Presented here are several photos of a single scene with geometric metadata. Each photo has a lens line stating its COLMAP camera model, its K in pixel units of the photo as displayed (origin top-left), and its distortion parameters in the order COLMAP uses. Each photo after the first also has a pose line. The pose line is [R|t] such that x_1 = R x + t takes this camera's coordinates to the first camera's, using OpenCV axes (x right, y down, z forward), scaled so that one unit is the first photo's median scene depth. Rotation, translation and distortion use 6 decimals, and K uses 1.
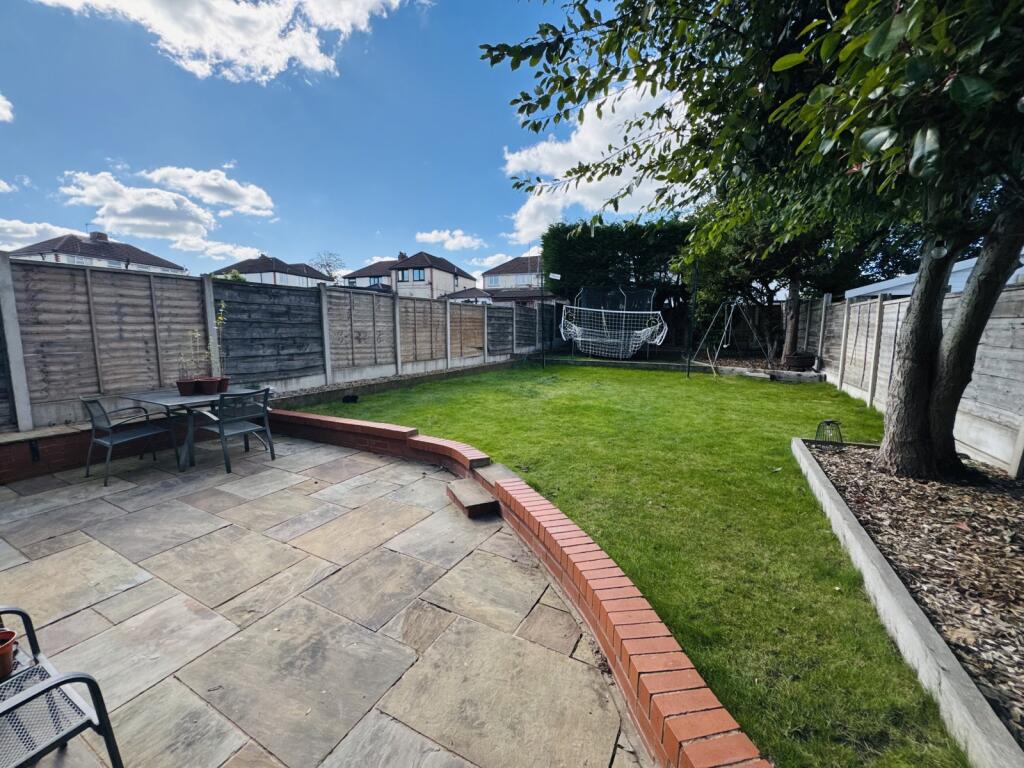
lens RADIAL K [[408.0, 0, 512.3], [0, 408.0, 384.2], [0, 0, 1]] dist [-0.005449, 0.000342]
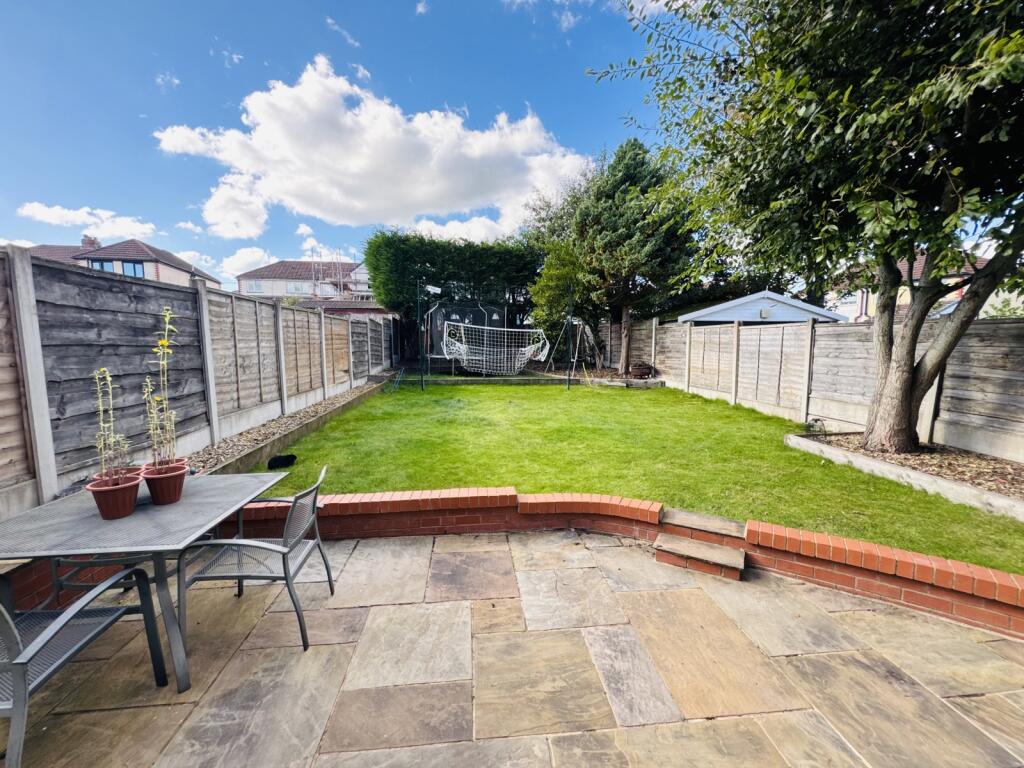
lens RADIAL K [[408.0, 0, 512.3], [0, 408.0, 384.2], [0, 0, 1]] dist [-0.005449, 0.000342]
pose [[0.833288, -0.061570, 0.549400, -0.578136], [0.079177, 0.996825, -0.008376, -0.067627], [-0.547140, 0.050480, 0.835517, 0.325982]]
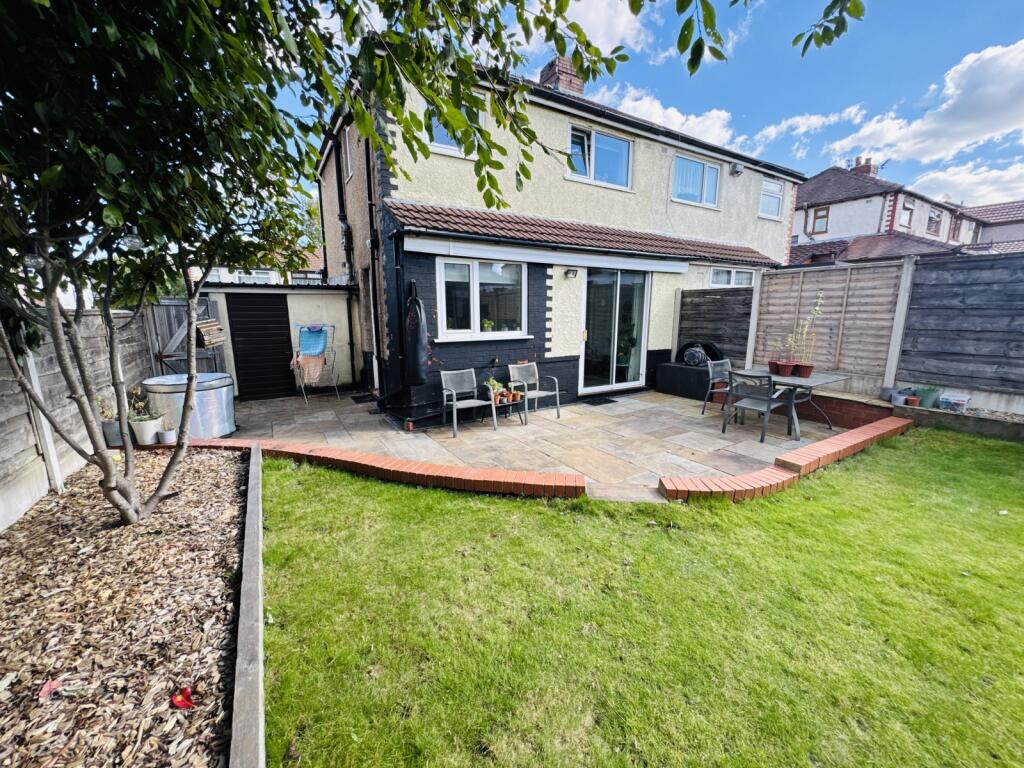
lens RADIAL K [[408.0, 0, 512.3], [0, 408.0, 384.2], [0, 0, 1]] dist [-0.005449, 0.000342]
pose [[-0.524366, 0.153918, -0.837466, 0.544293], [-0.104985, 0.964336, 0.242971, -0.132576], [0.844996, 0.215327, -0.489506, 0.806867]]
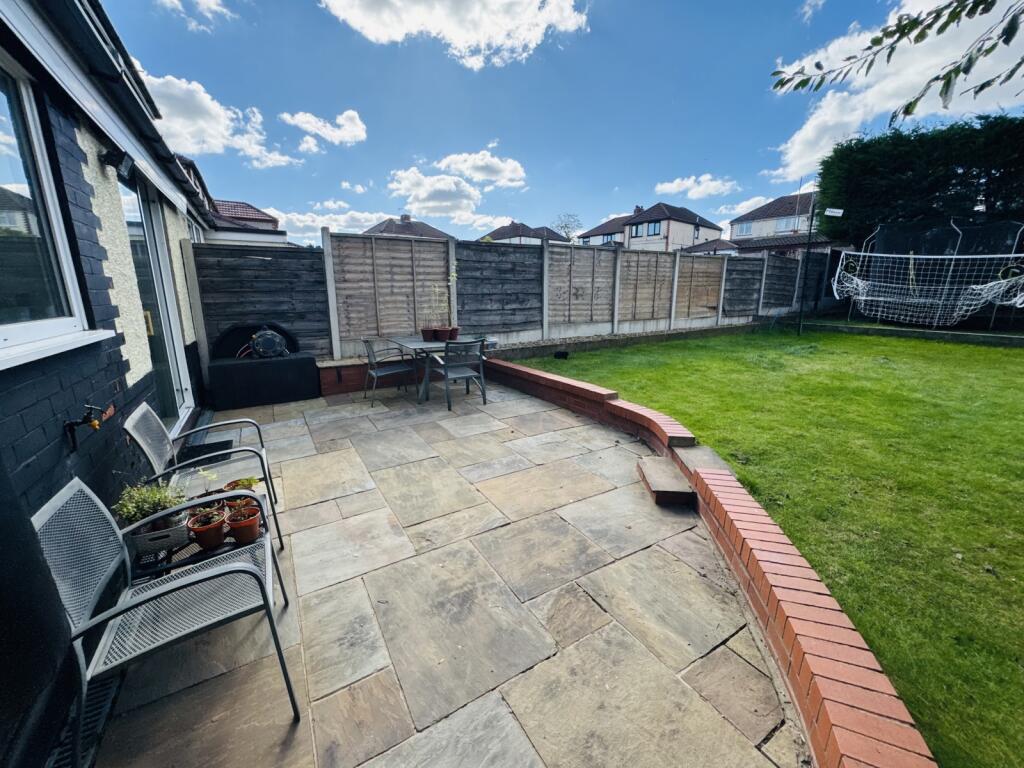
lens RADIAL K [[408.0, 0, 512.3], [0, 408.0, 384.2], [0, 0, 1]] dist [-0.005449, 0.000342]
pose [[0.856387, 0.110269, -0.504423, 0.022946], [-0.061592, 0.991771, 0.112236, 0.002563], [0.512648, -0.065049, 0.856131, 0.083507]]
